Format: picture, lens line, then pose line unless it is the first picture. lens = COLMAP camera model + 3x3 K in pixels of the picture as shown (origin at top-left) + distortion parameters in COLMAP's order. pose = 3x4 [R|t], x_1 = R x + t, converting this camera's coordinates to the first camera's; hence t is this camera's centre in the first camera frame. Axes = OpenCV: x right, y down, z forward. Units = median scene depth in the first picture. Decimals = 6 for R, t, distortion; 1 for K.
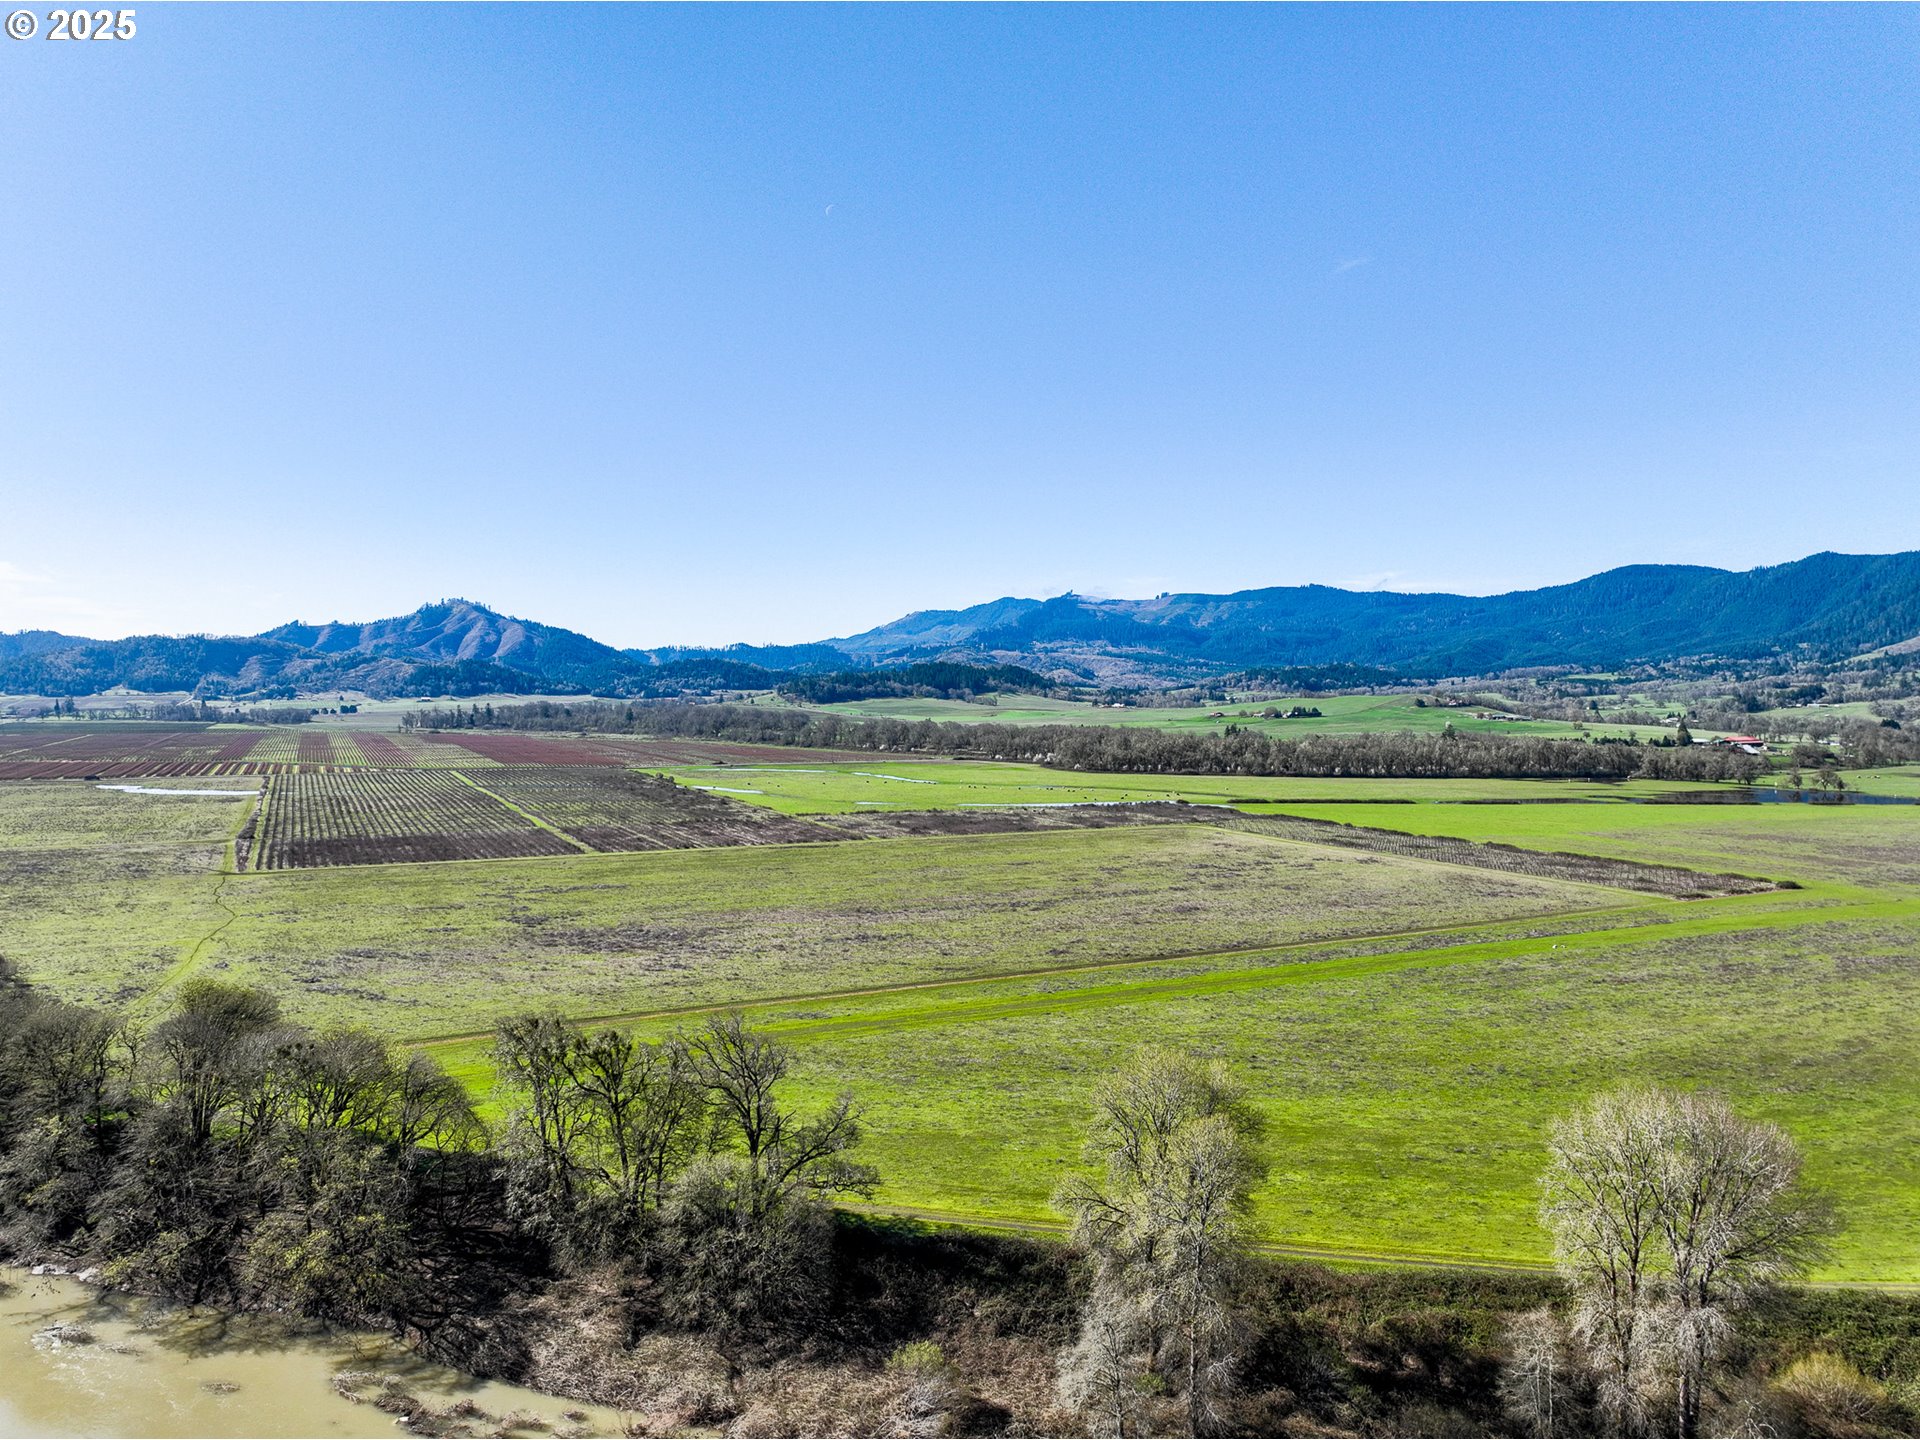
lens RADIAL K [[1362.0, 0, 965.0], [0, 1362.0, 717.5], [0, 0, 1]] dist [-0.002738, 0.019081]
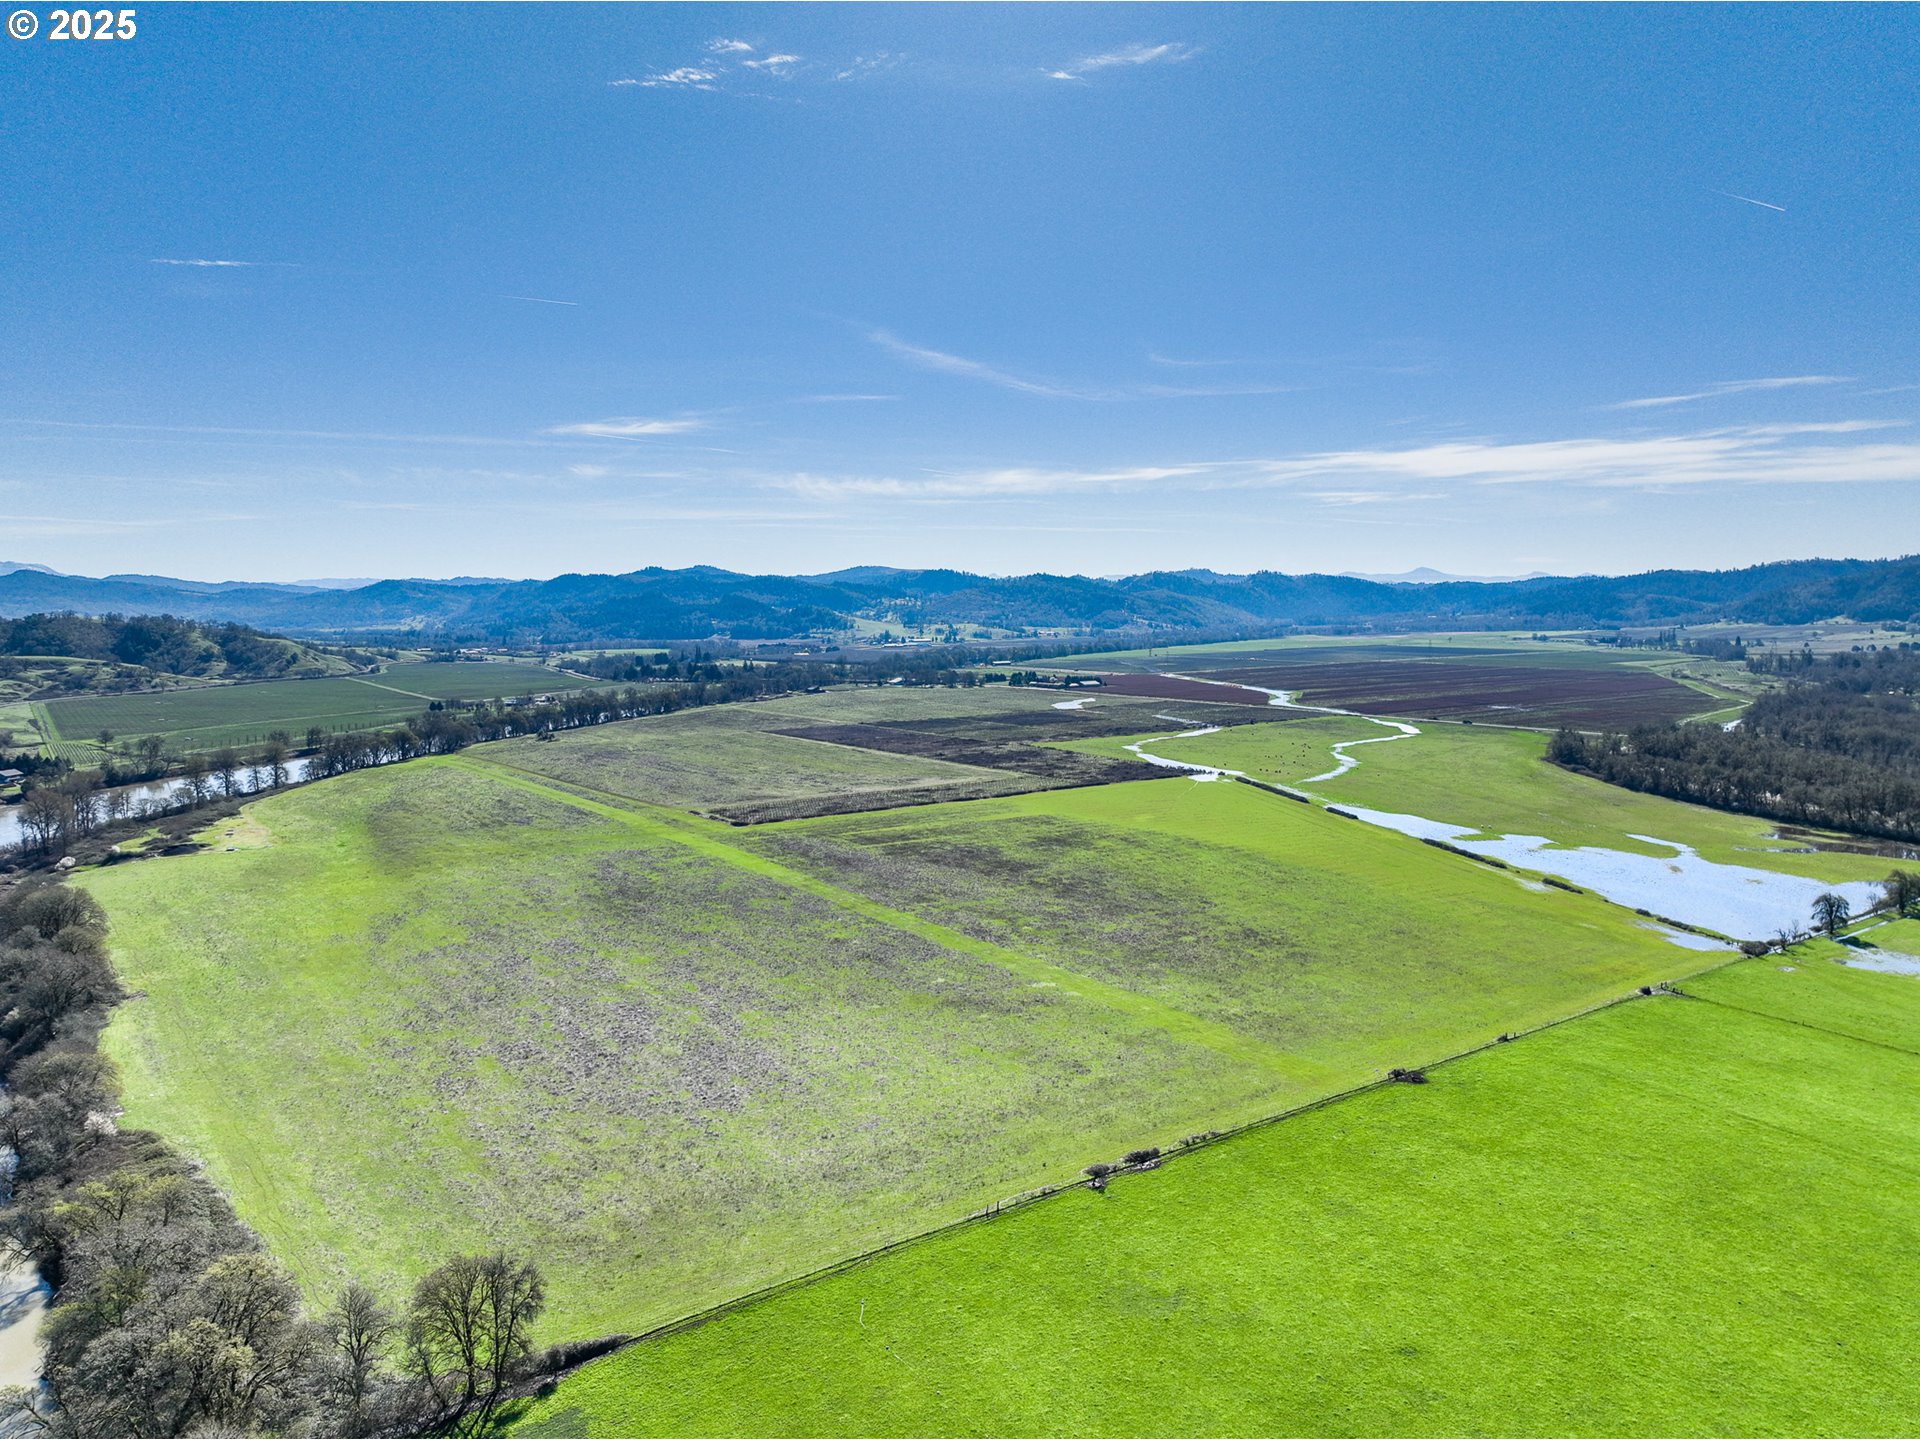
lens RADIAL K [[1352.4, 0, 960.5], [0, 1352.4, 743.1], [0, 0, 1]] dist [-0.008910, -0.017942]
pose [[0.194675, 0.100277, -0.975728, 0.476274], [-0.015544, 0.994951, 0.099151, -0.028799], [0.980745, -0.004136, 0.195251, 0.199760]]
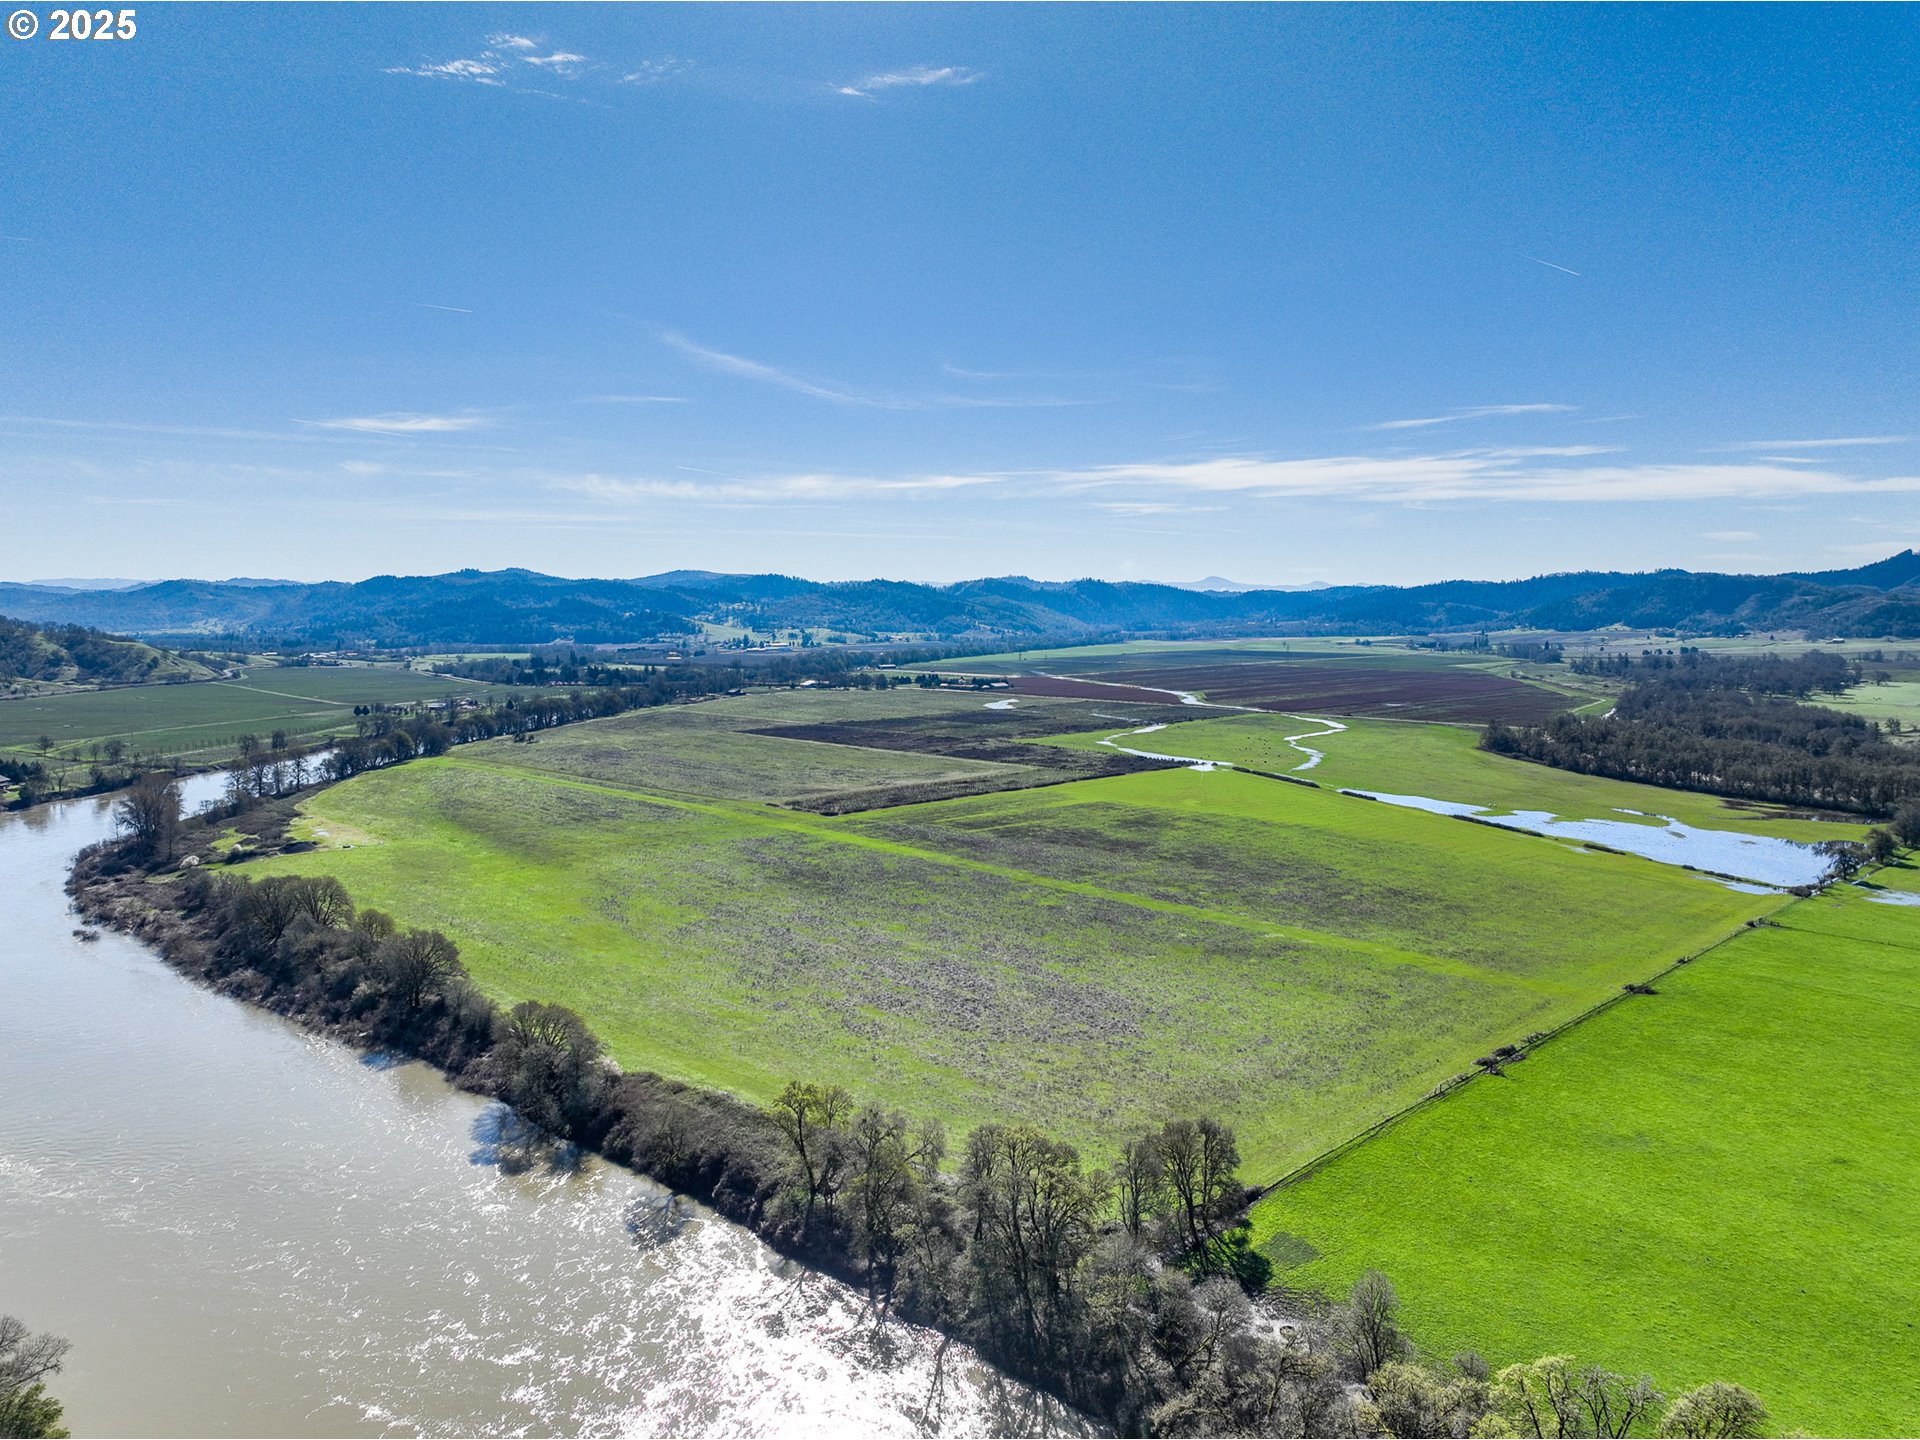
lens RADIAL K [[1352.4, 0, 959.9], [0, 1352.4, 714.8], [0, 0, 1]] dist [-0.008910, -0.017942]
pose [[0.335811, 0.074226, -0.939000, 0.483908], [-0.019696, 0.997226, 0.071785, -0.026863], [0.941723, -0.005611, 0.336342, 0.121384]]
